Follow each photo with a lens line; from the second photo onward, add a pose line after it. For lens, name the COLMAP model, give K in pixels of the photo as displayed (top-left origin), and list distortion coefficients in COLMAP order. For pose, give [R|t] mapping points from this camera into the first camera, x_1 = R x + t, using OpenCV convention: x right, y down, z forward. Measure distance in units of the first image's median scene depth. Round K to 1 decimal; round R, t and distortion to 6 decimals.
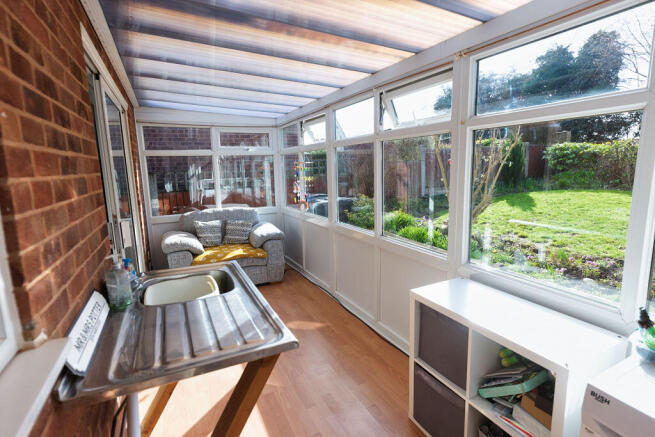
lens RADIAL K [[318.0, 0, 327.5], [0, 318.0, 218.5], [0, 0, 1]] dist [-0.025593, 0.000206]
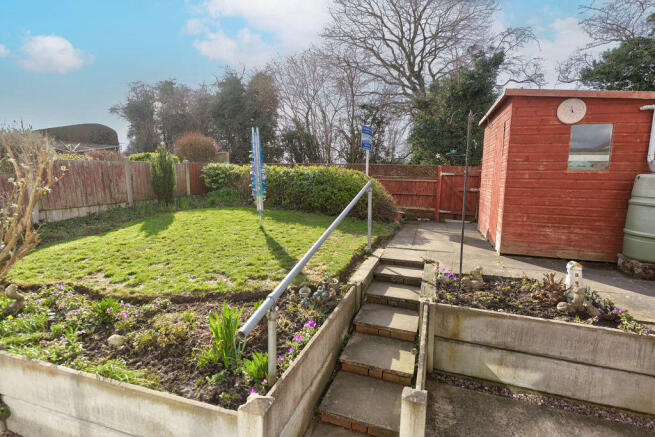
lens RADIAL K [[309.7, 0, 327.5], [0, 309.7, 218.5], [0, 0, 1]] dist [0.003243, 0.000369]
pose [[0.696105, -0.060107, 0.715419, 0.258394], [0.088652, 0.996059, -0.002574, -0.019968], [-0.712445, 0.065215, 0.698691, 0.020867]]
